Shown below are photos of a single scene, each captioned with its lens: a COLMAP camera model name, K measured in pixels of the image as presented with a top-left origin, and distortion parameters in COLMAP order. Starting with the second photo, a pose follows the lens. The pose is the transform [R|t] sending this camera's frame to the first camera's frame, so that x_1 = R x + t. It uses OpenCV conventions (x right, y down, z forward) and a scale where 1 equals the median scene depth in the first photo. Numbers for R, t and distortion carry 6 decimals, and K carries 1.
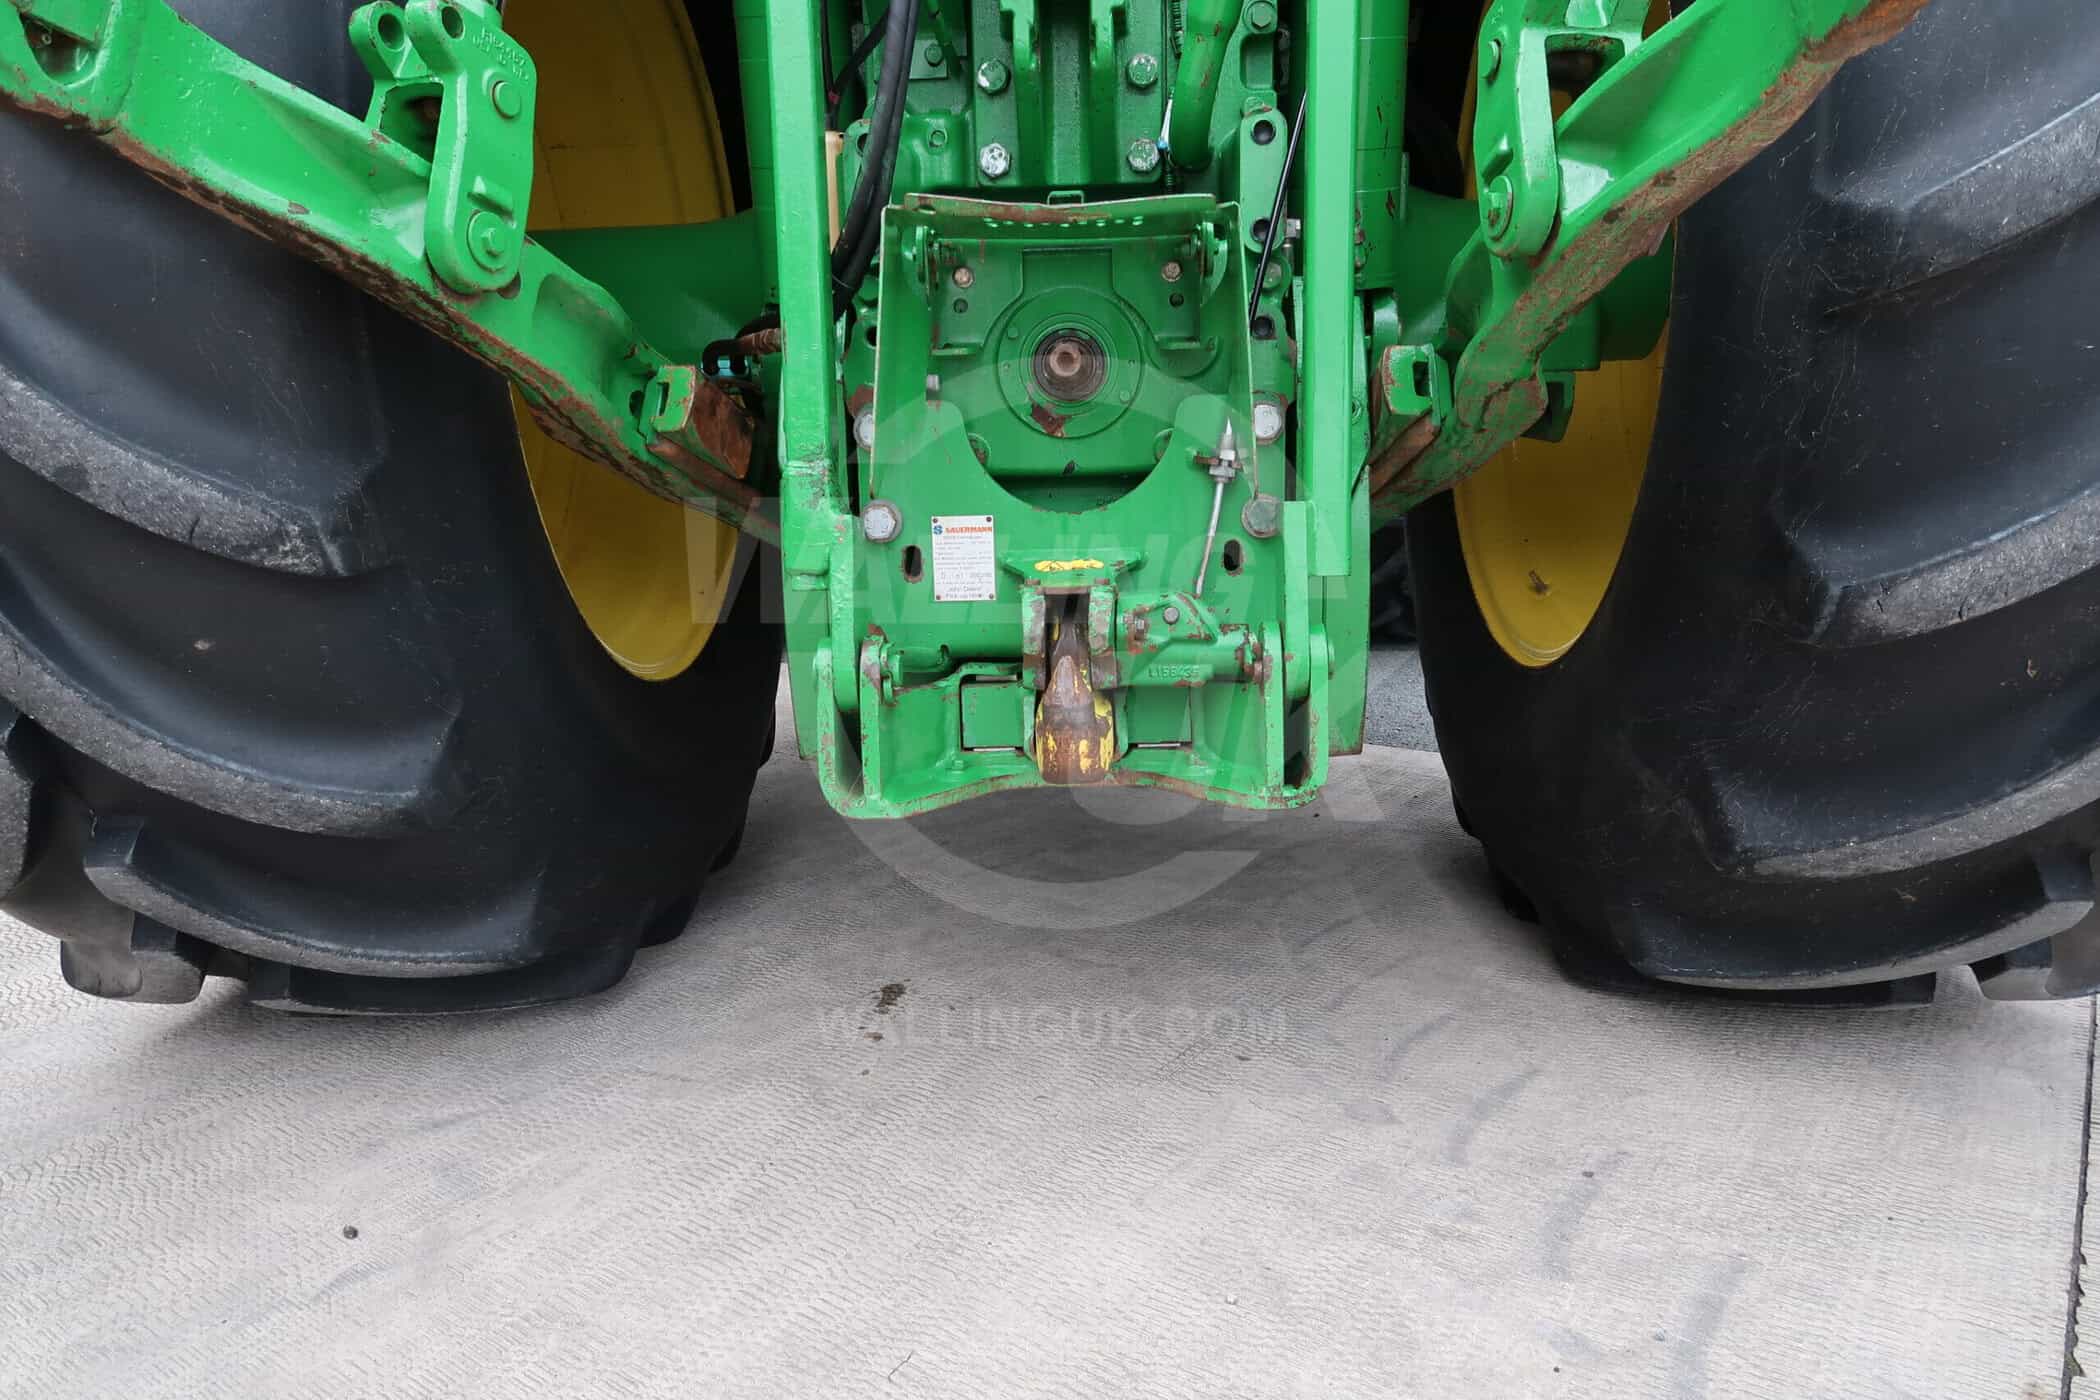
lens RADIAL K [[1453.0, 0, 1046.5], [0, 1453.0, 682.2], [0, 0, 1]] dist [-0.015667, -0.001599]
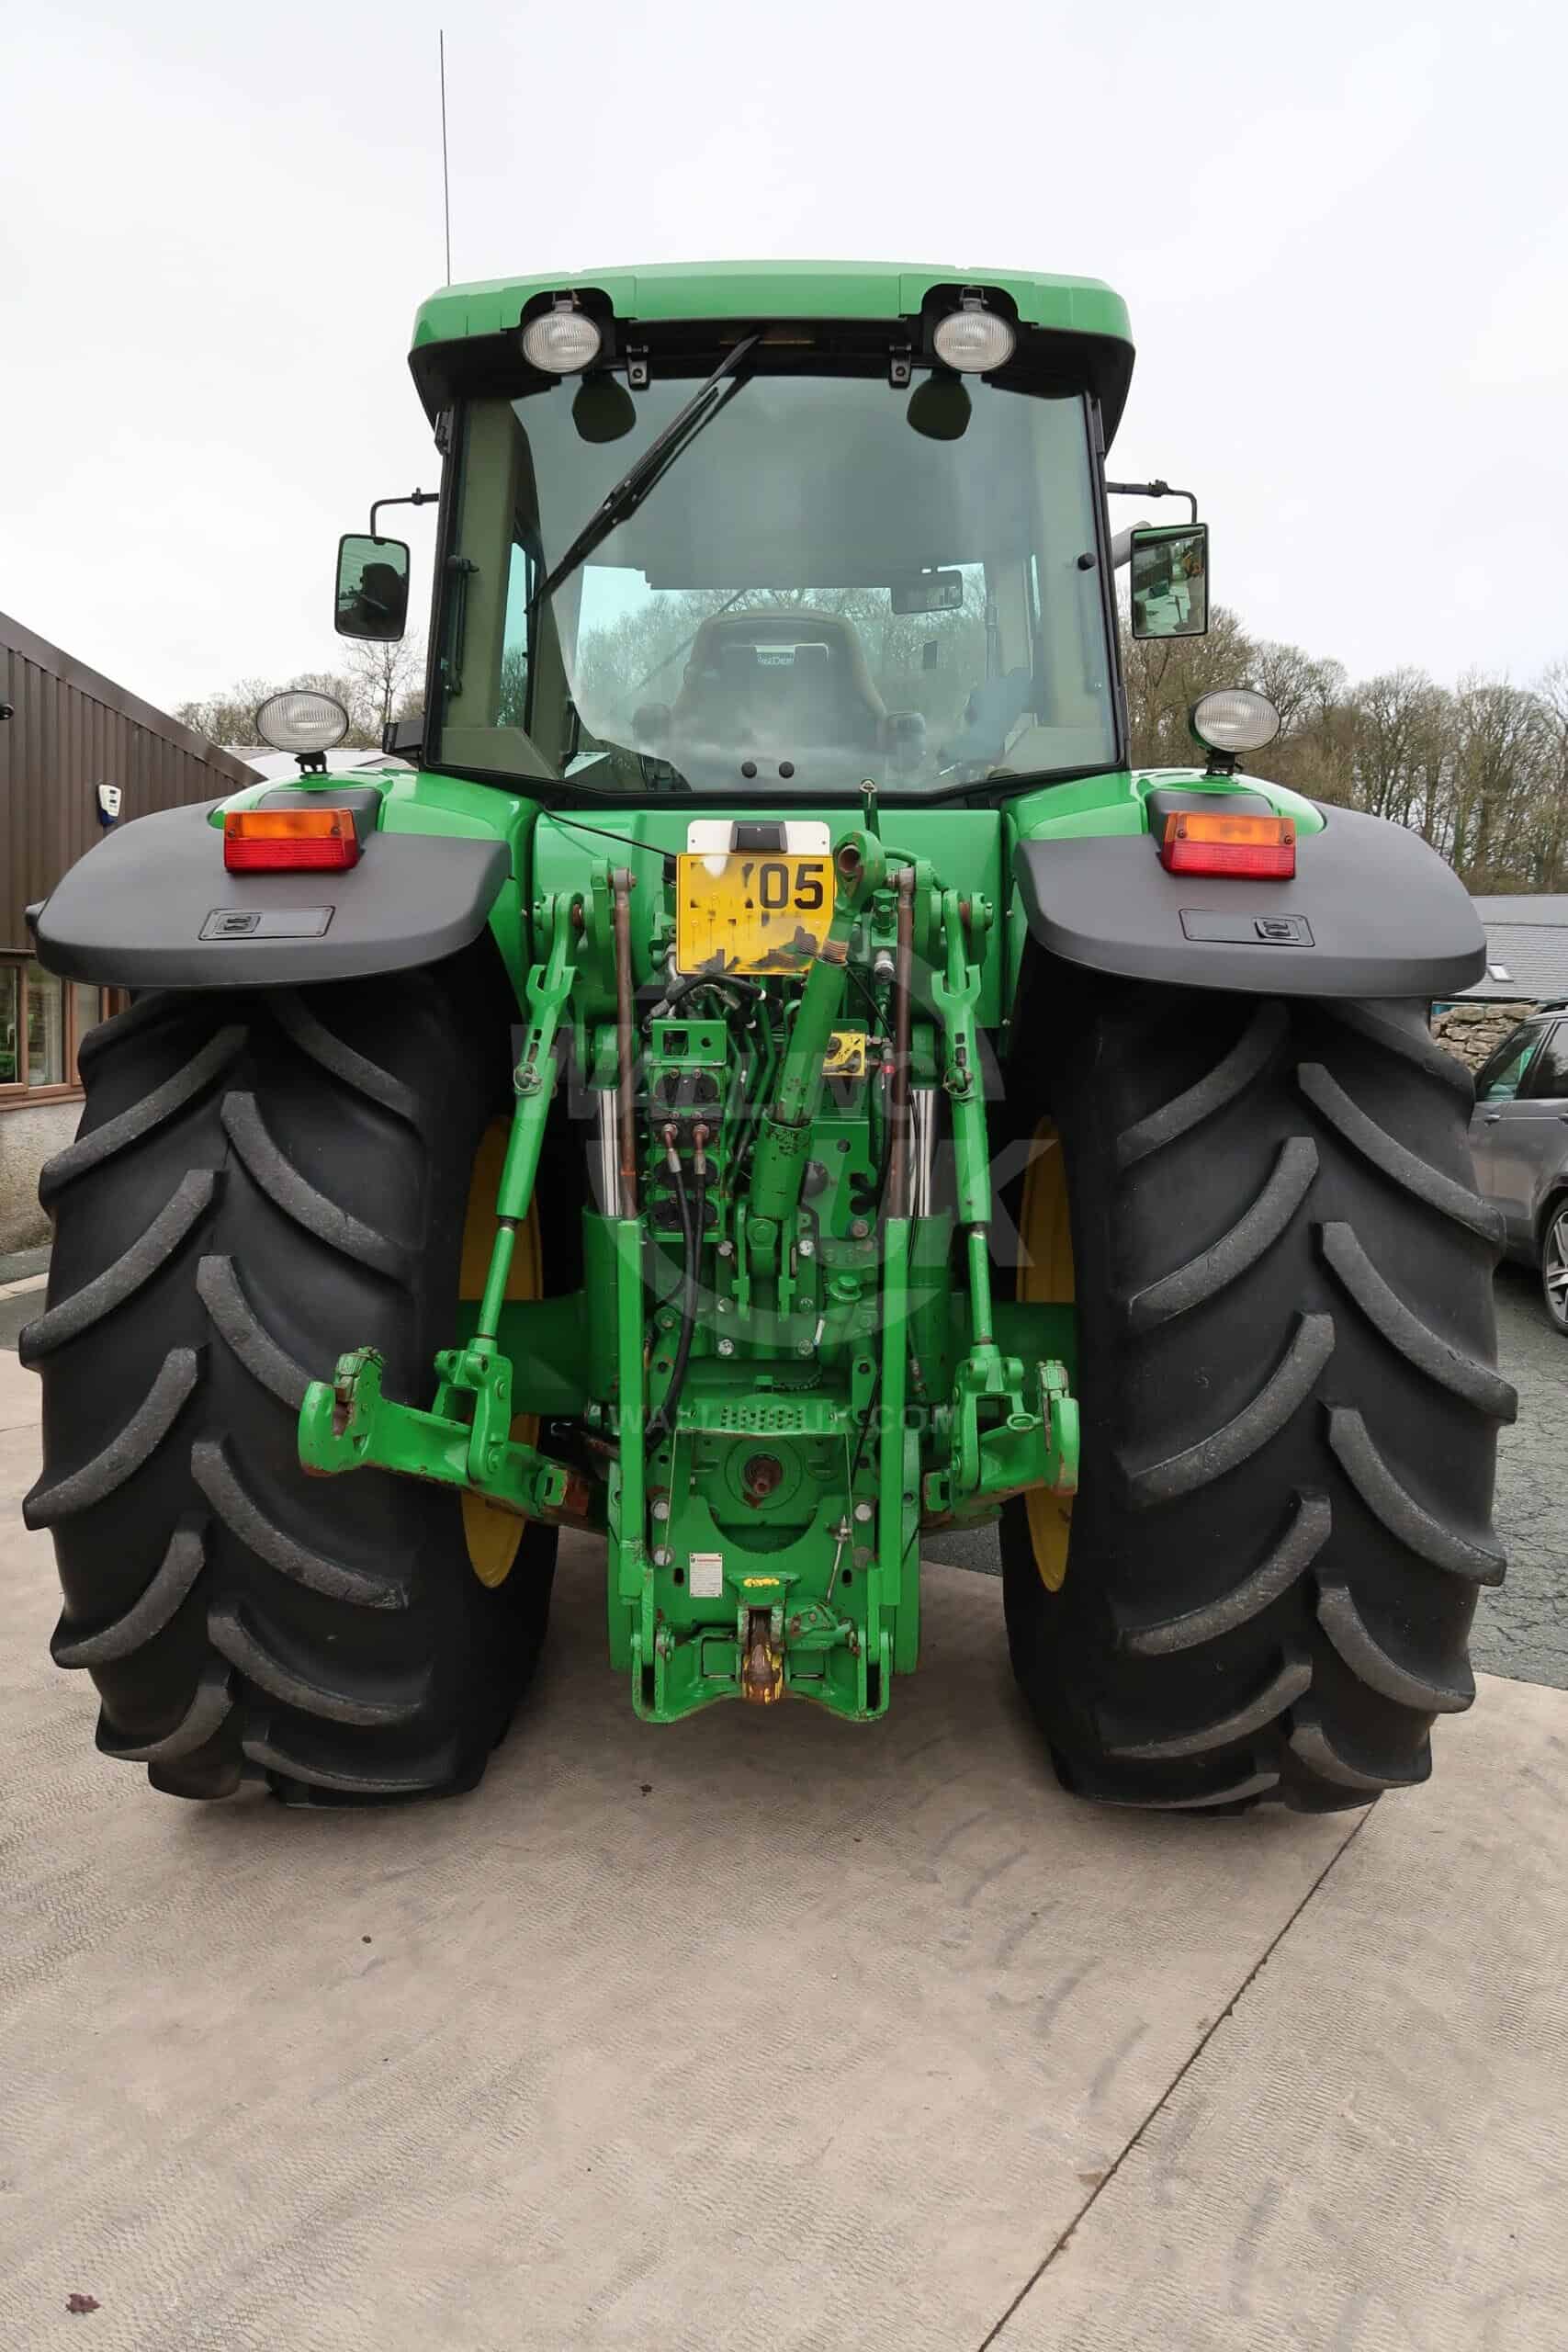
lens RADIAL K [[1627.2, 0, 796.2], [0, 1627.2, 1188.6], [0, 0, 1]] dist [-0.015667, -0.001599]
pose [[0.999086, 0.024536, 0.034989, -0.026273], [-0.021397, 0.995941, -0.087428, -0.411228], [-0.036993, 0.086600, 0.995556, -1.178954]]
